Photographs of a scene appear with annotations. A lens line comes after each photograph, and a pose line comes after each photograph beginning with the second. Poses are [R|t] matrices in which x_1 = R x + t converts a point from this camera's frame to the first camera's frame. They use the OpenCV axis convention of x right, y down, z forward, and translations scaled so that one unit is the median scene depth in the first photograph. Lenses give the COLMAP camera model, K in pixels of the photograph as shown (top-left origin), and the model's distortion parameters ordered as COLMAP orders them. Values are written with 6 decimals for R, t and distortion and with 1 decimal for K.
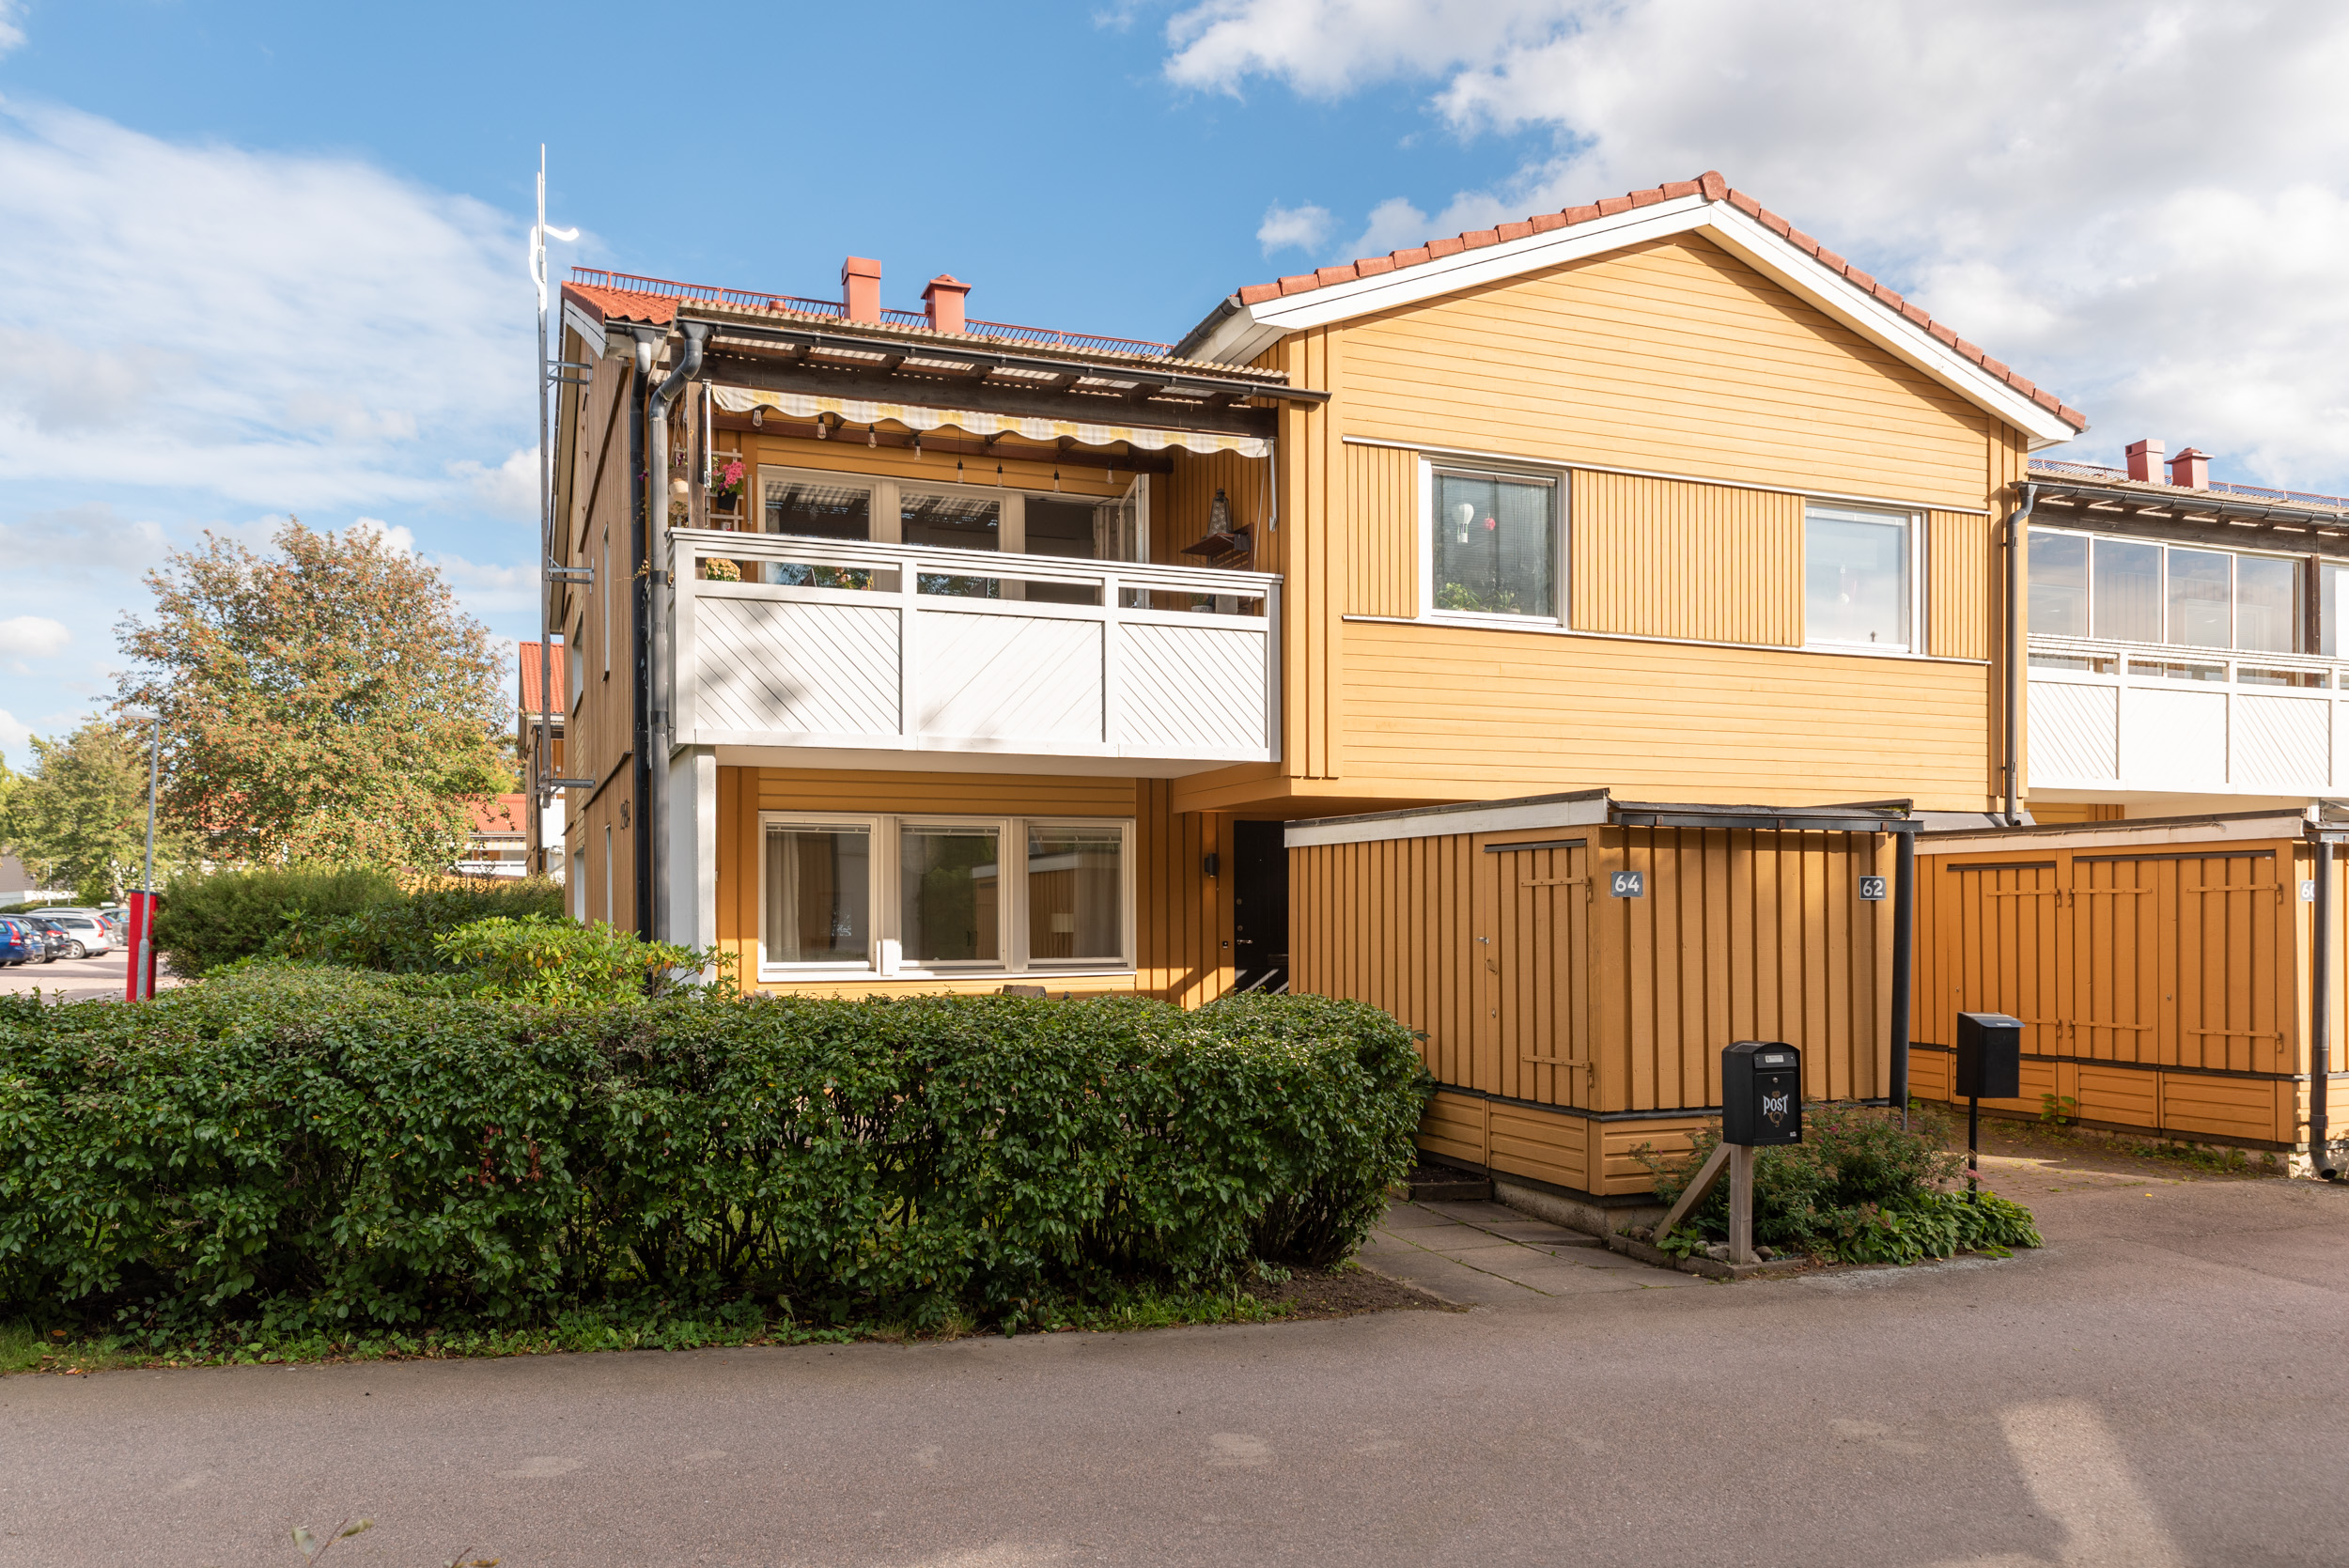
lens RADIAL K [[1612.0, 0, 1167.4], [0, 1612.0, 930.0], [0, 0, 1]] dist [-0.001133, -0.000141]
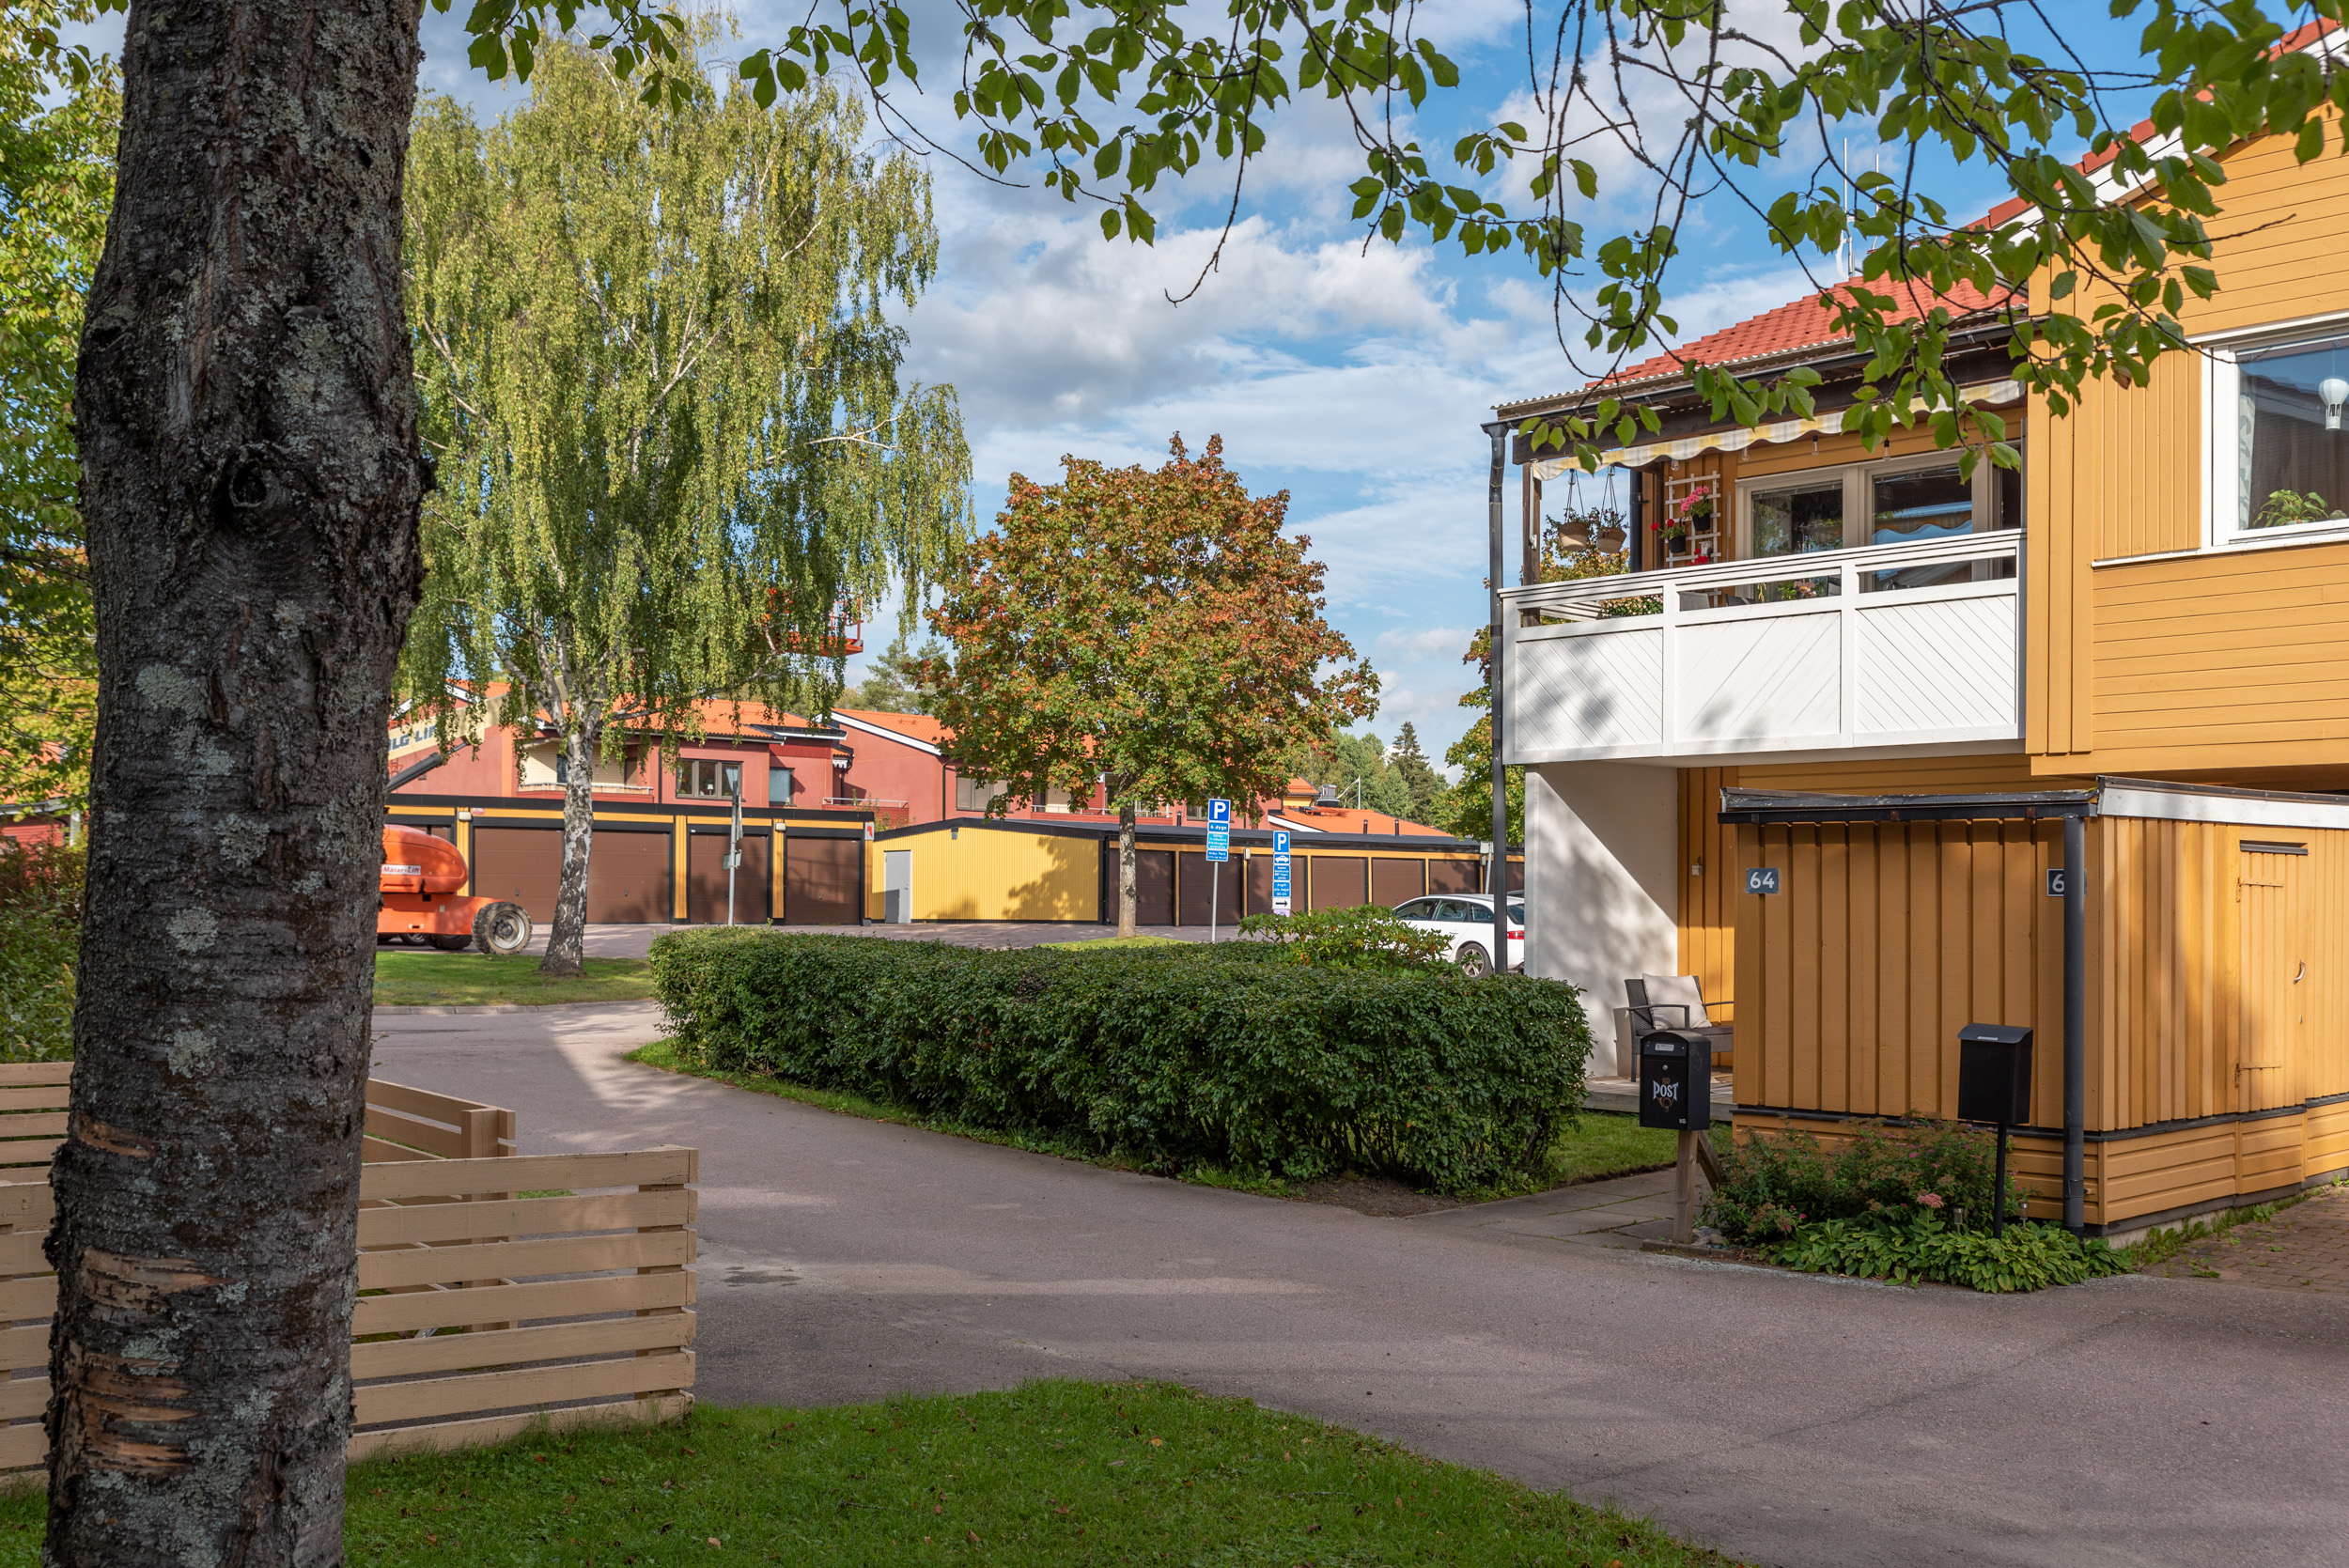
lens RADIAL K [[2439.1, 0, 1174.5], [0, 2439.1, 784.0], [0, 0, 1]] dist [0.001965, -0.000734]
pose [[0.389401, -0.039229, -0.920232, 1.125300], [-0.016379, 0.998640, -0.049502, -0.005333], [0.920923, 0.034348, 0.388229, 0.049991]]
